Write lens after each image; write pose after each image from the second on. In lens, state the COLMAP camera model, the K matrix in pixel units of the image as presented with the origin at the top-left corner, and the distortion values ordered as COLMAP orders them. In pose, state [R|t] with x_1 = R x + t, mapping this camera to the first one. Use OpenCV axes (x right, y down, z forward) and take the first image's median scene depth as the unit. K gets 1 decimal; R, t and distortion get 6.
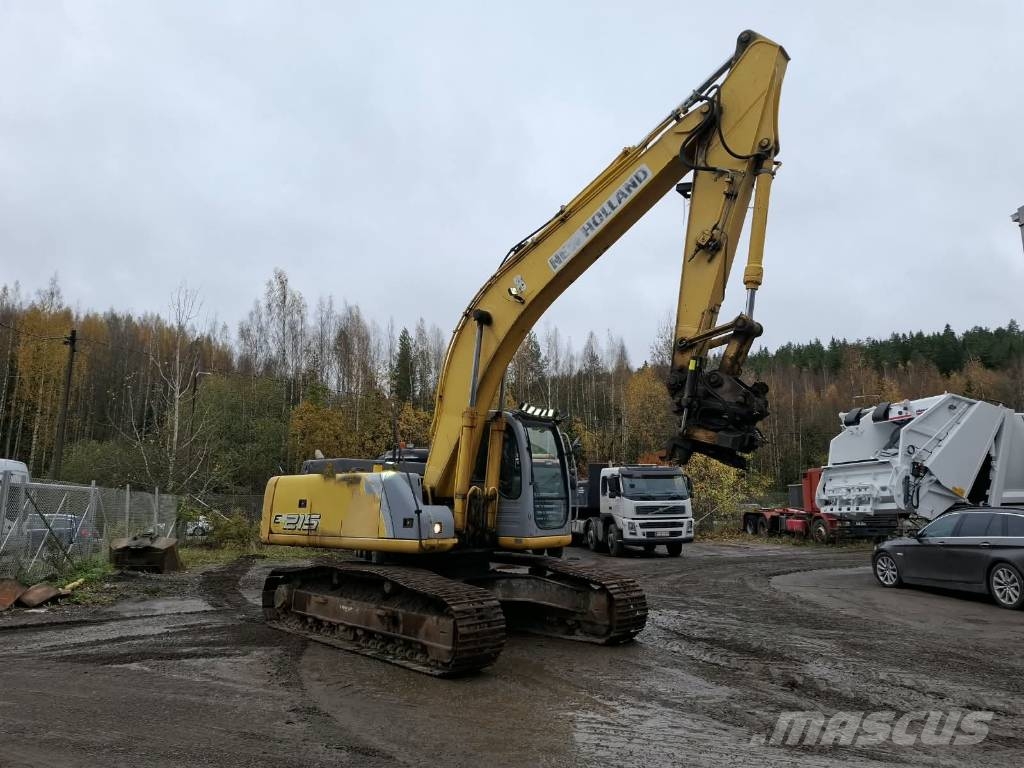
lens RADIAL K [[717.6, 0, 517.9], [0, 717.6, 366.5], [0, 0, 1]] dist [0.091875, -0.099756]
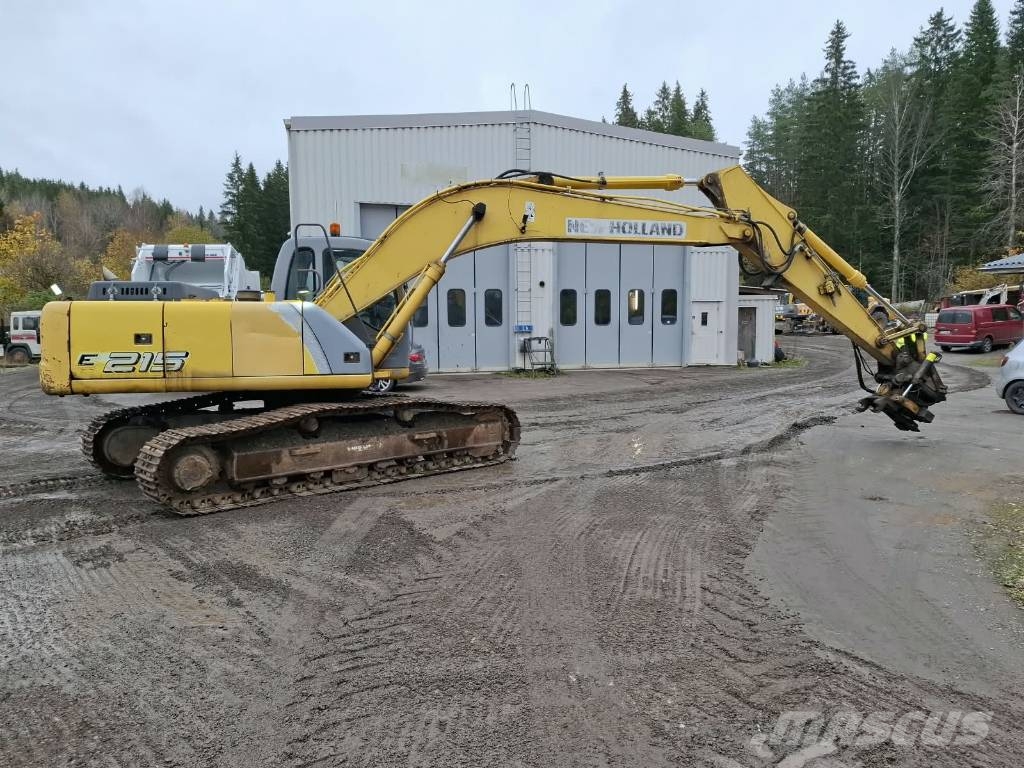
lens RADIAL K [[716.7, 0, 512.0], [0, 716.7, 384.0], [0, 0, 1]] dist [0.049889, -0.028488]
pose [[0.015136, -0.080889, 0.996608, -0.864190], [-0.176389, 0.980875, 0.082290, 0.108612], [-0.984204, -0.177036, 0.000579, 0.624018]]
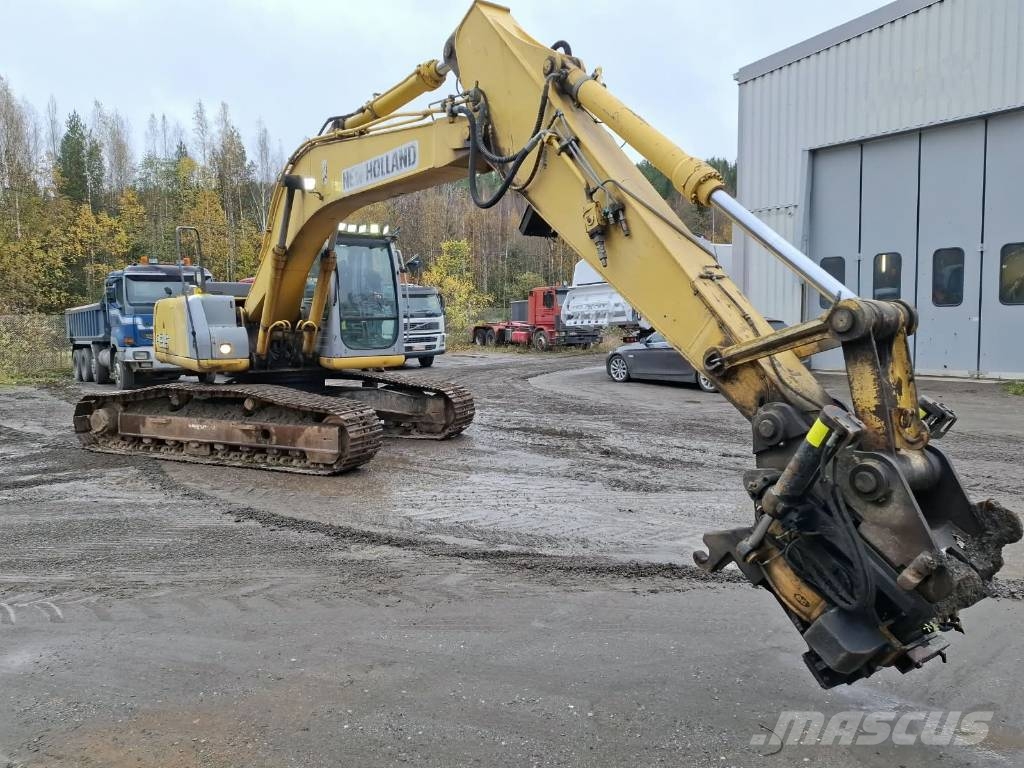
lens RADIAL K [[712.8, 0, 512.0], [0, 712.8, 384.0], [0, 0, 1]] dist [0.090678, -0.100109]
pose [[0.920498, -0.048071, 0.387779, -0.167479], [-0.060104, 0.963174, 0.262073, -0.011411], [-0.386097, -0.264545, 0.883711, -0.033989]]
